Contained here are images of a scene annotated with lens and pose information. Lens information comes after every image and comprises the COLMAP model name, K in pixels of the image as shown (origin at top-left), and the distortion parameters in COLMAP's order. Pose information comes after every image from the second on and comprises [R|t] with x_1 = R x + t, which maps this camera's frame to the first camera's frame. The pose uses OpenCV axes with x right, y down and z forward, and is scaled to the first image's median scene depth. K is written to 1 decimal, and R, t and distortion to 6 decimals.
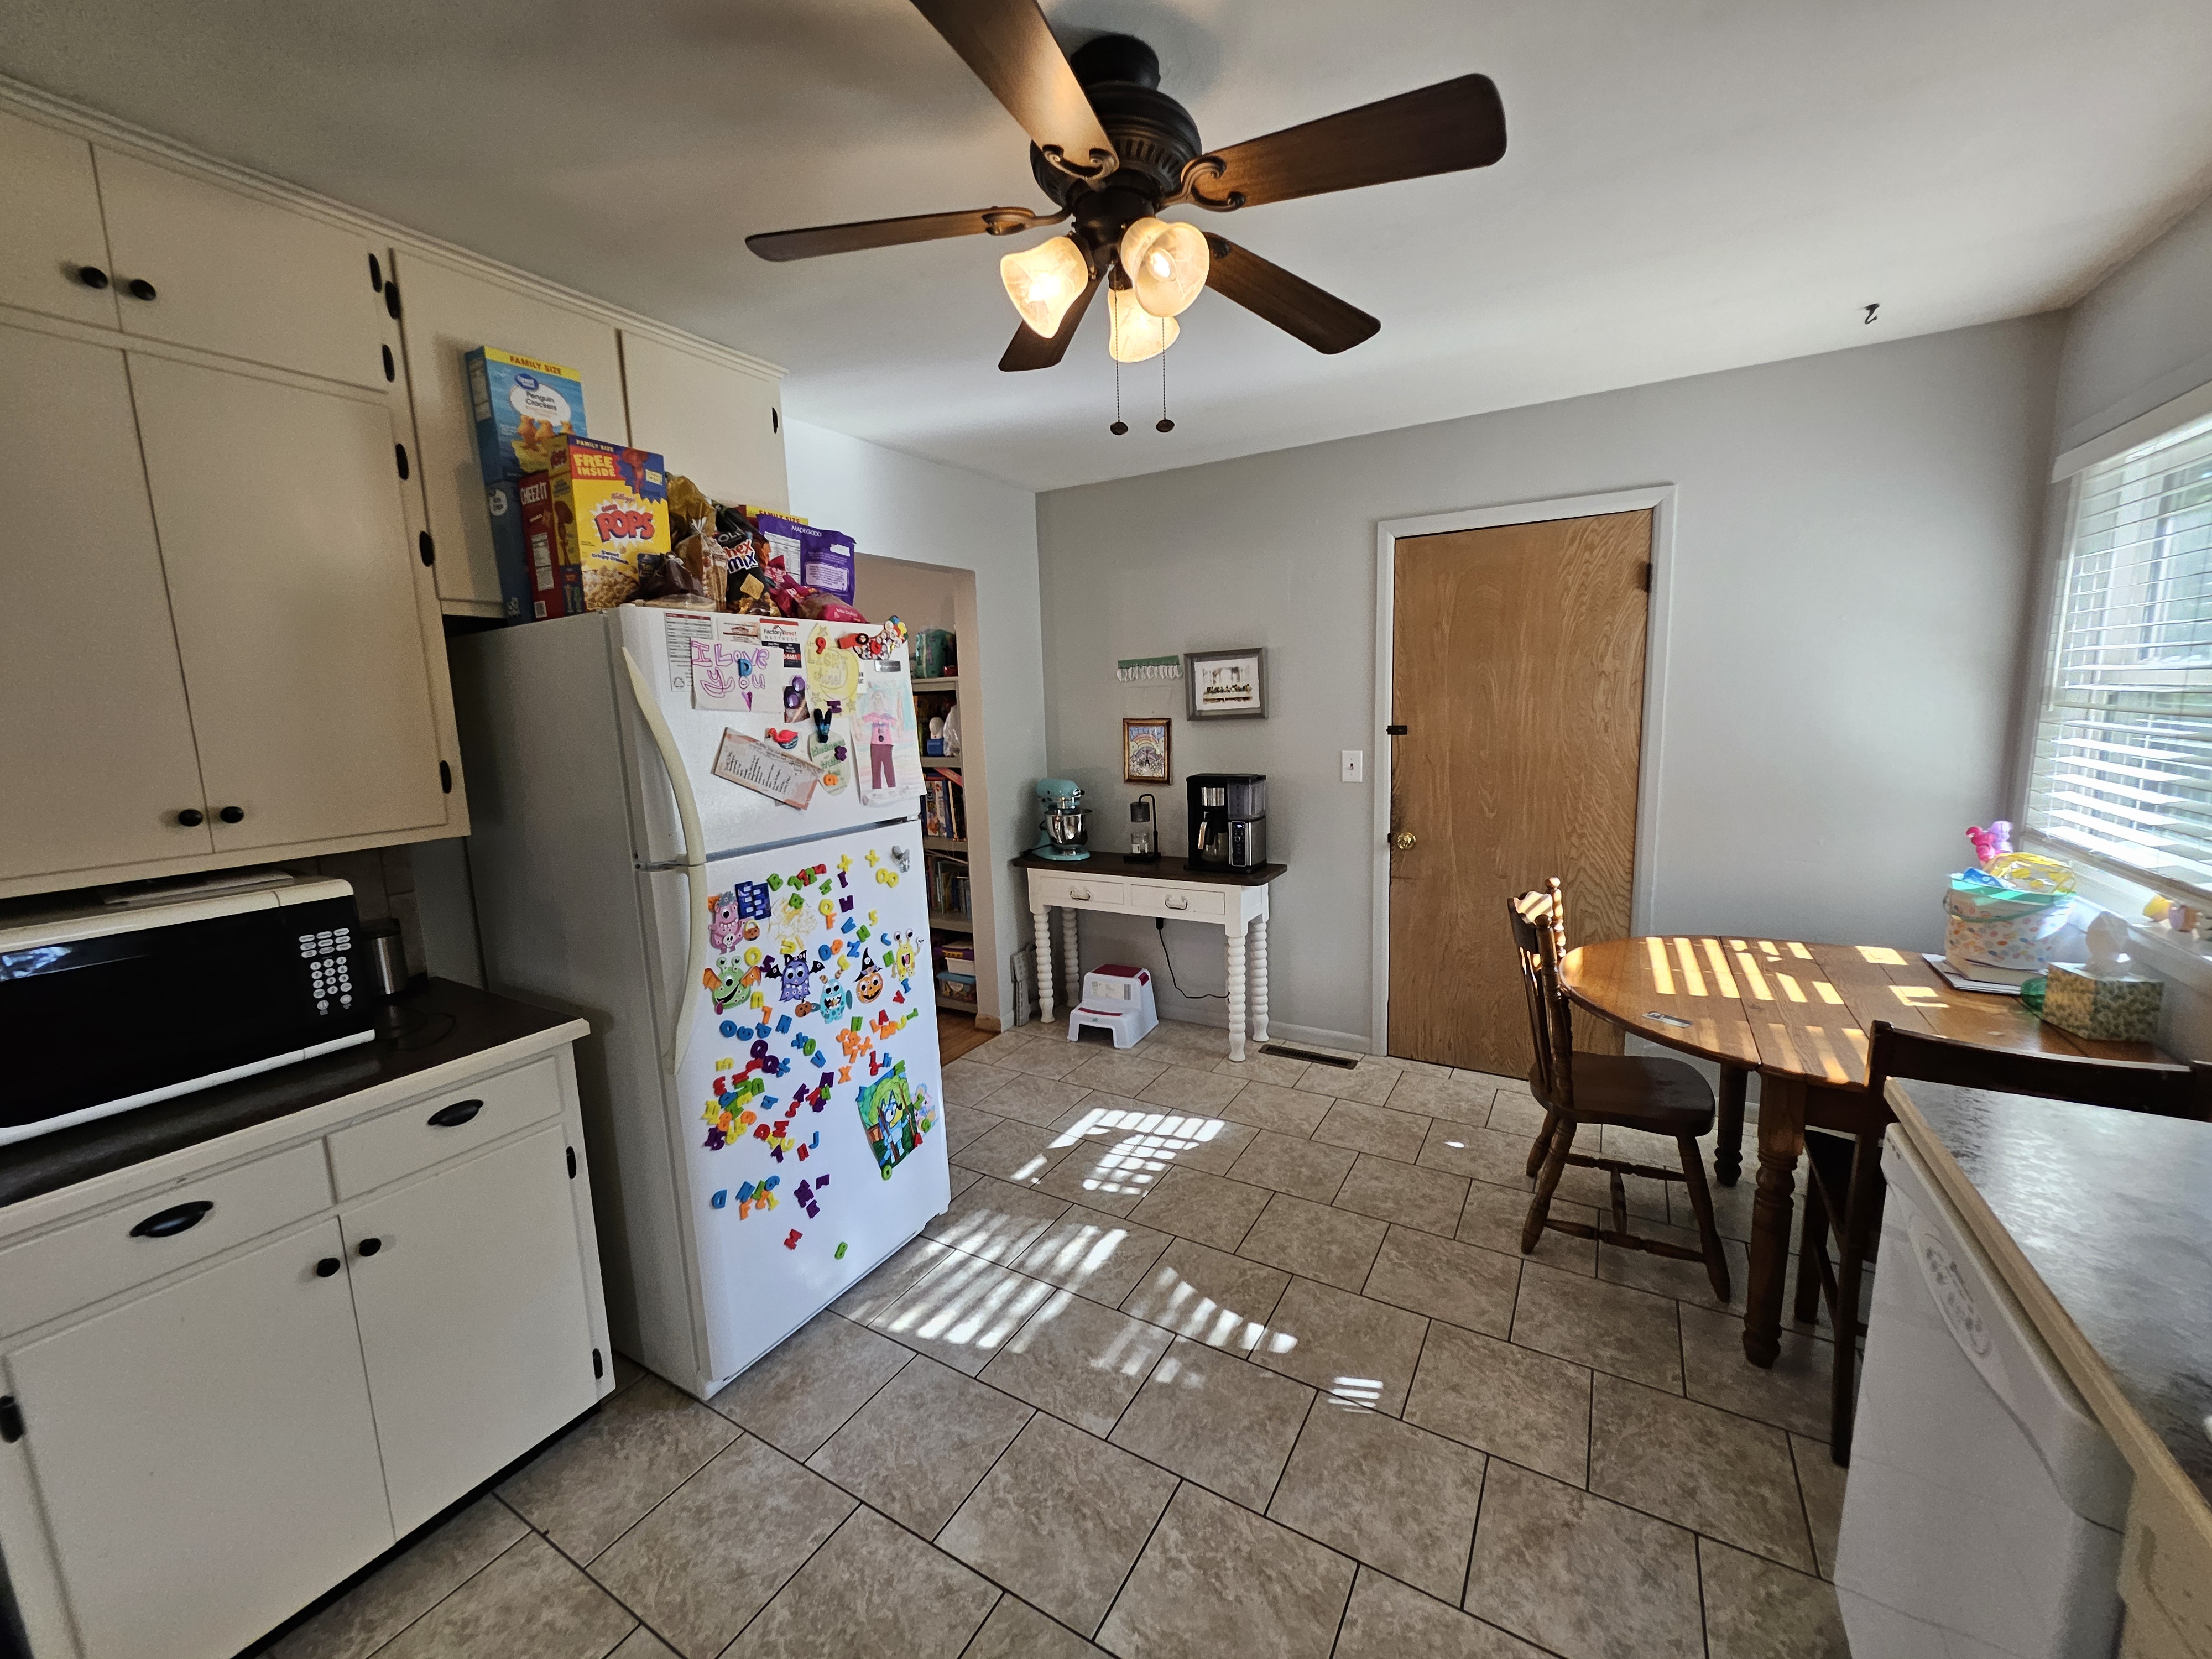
lens RADIAL K [[864.5, 0, 1107.0], [0, 864.5, 821.7], [0, 0, 1]] dist [0.001492, -0.001911]
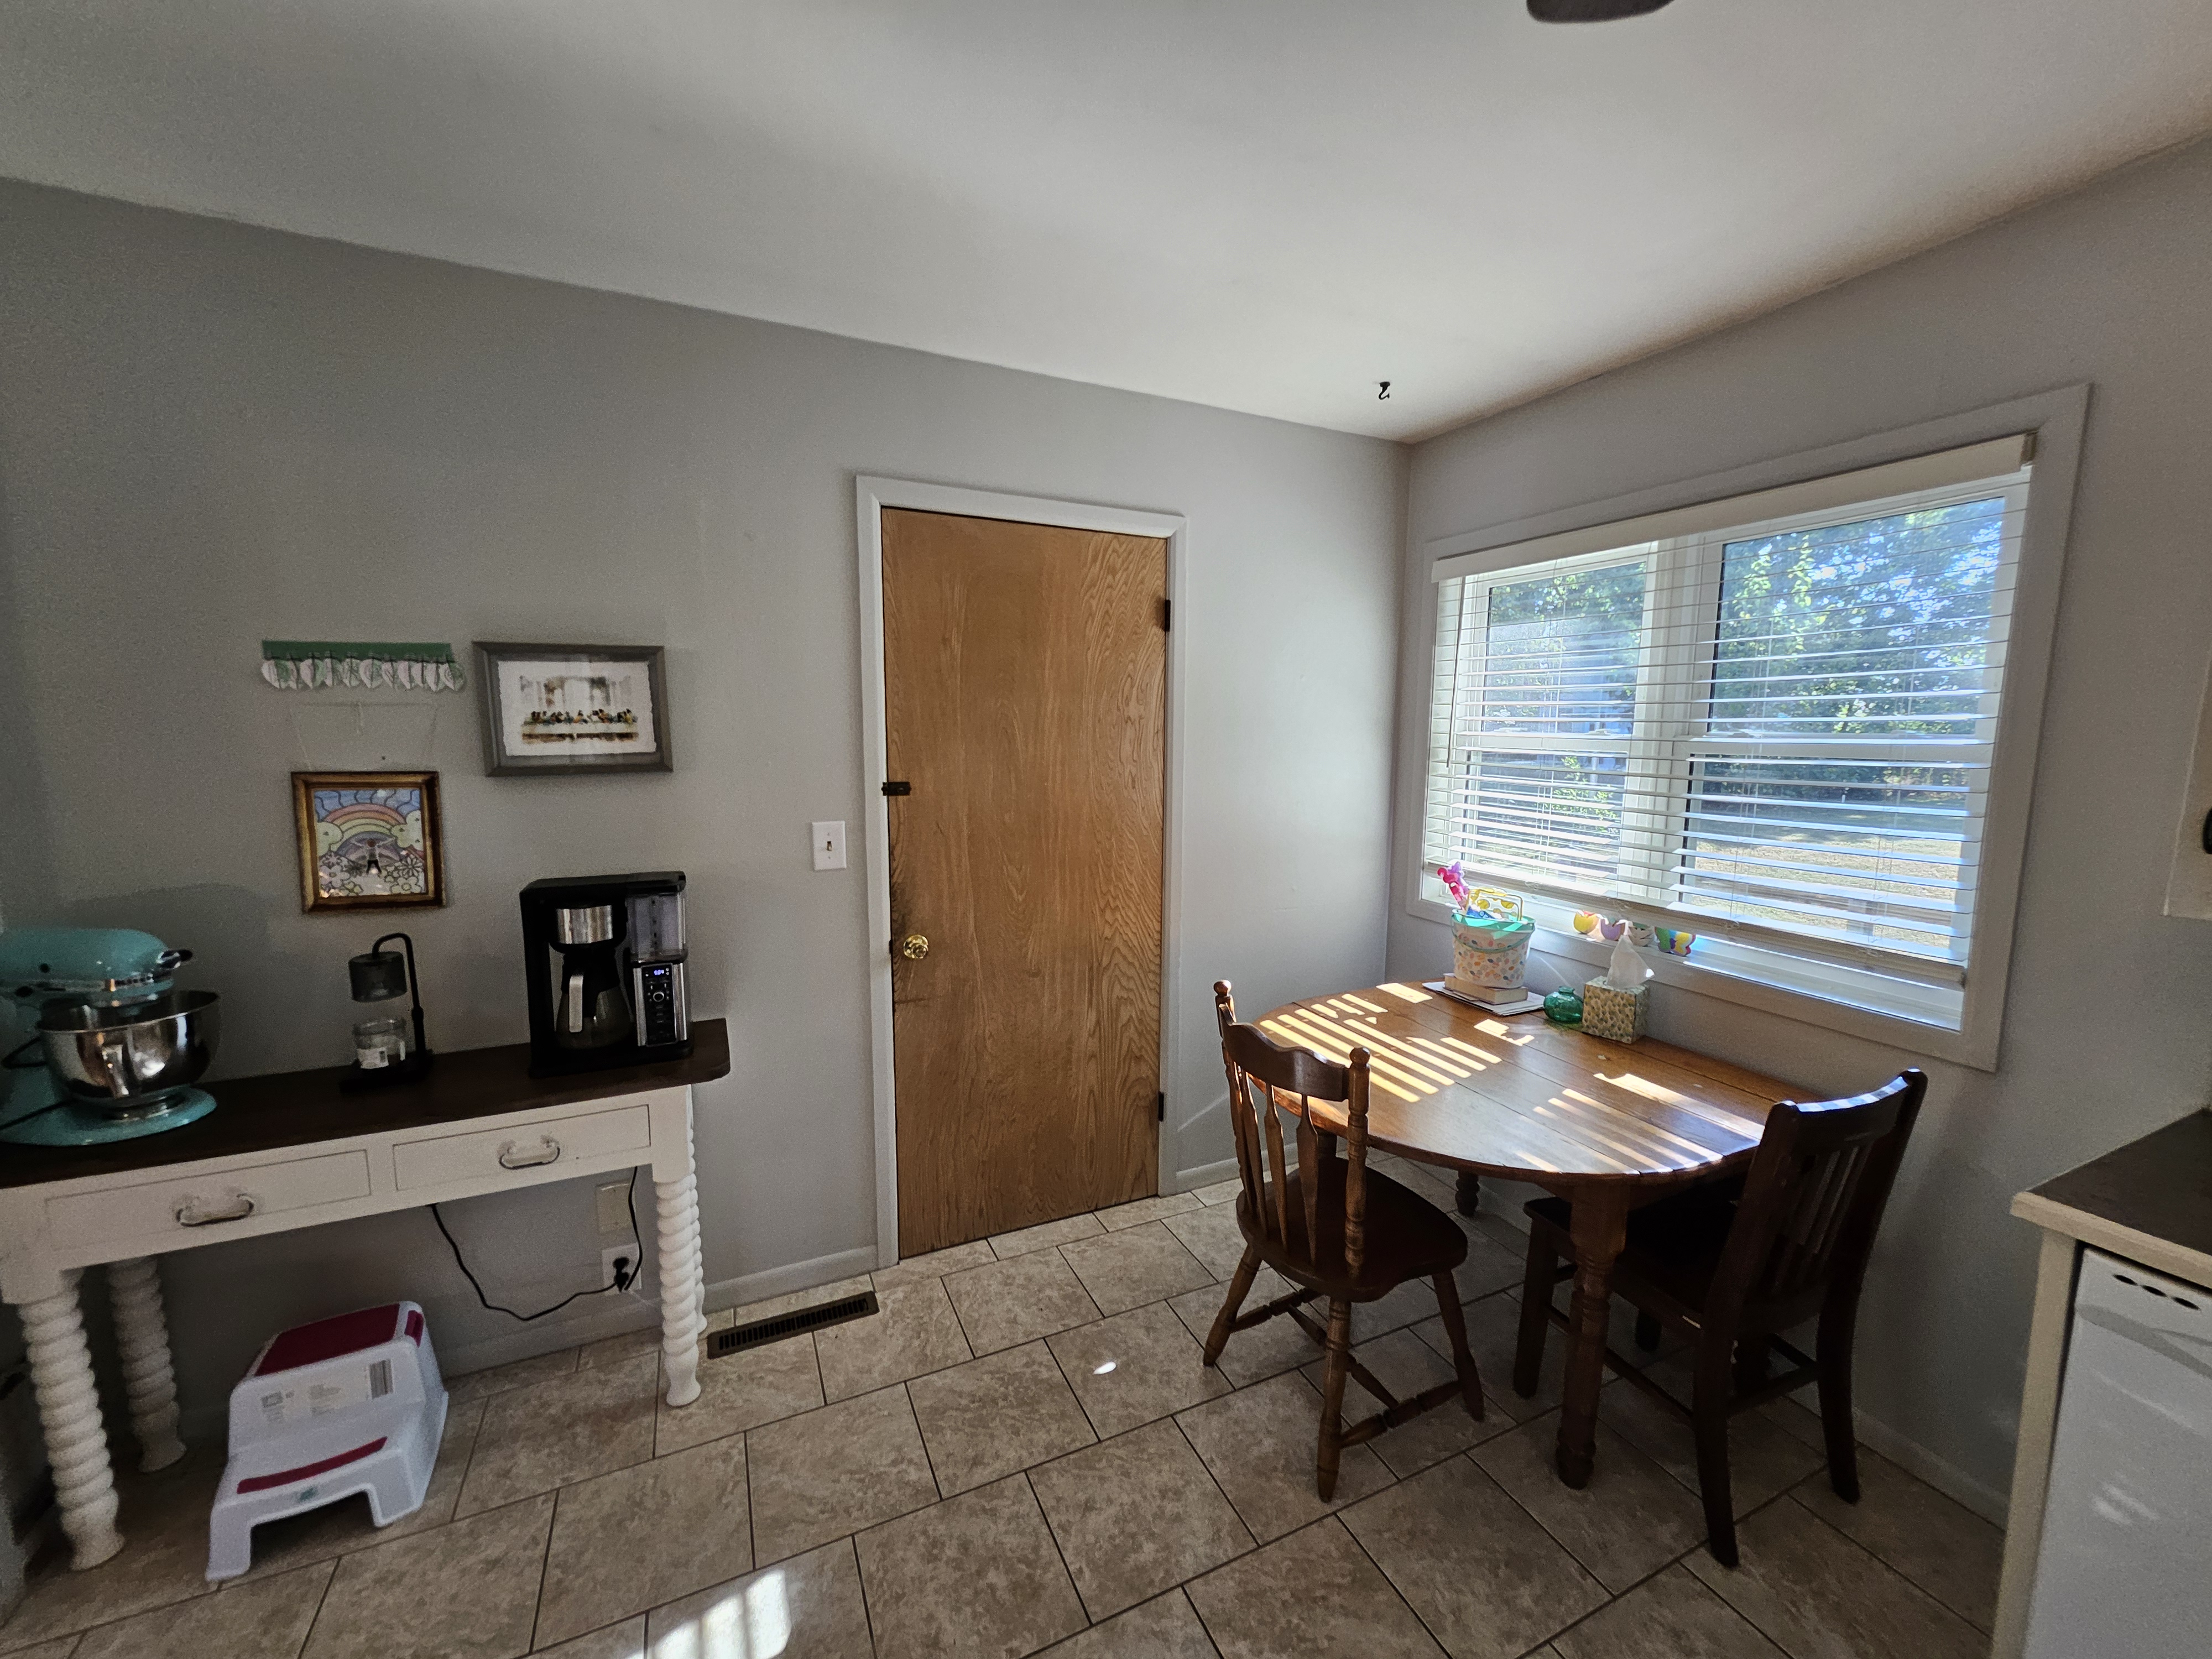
lens RADIAL K [[864.5, 0, 1109.8], [0, 864.5, 826.8], [0, 0, 1]] dist [0.001492, -0.001911]
pose [[0.562645, -0.061359, 0.824418, -0.137667], [0.090626, 0.995809, 0.012265, -0.071450], [-0.821716, 0.067812, 0.565848, 0.492056]]
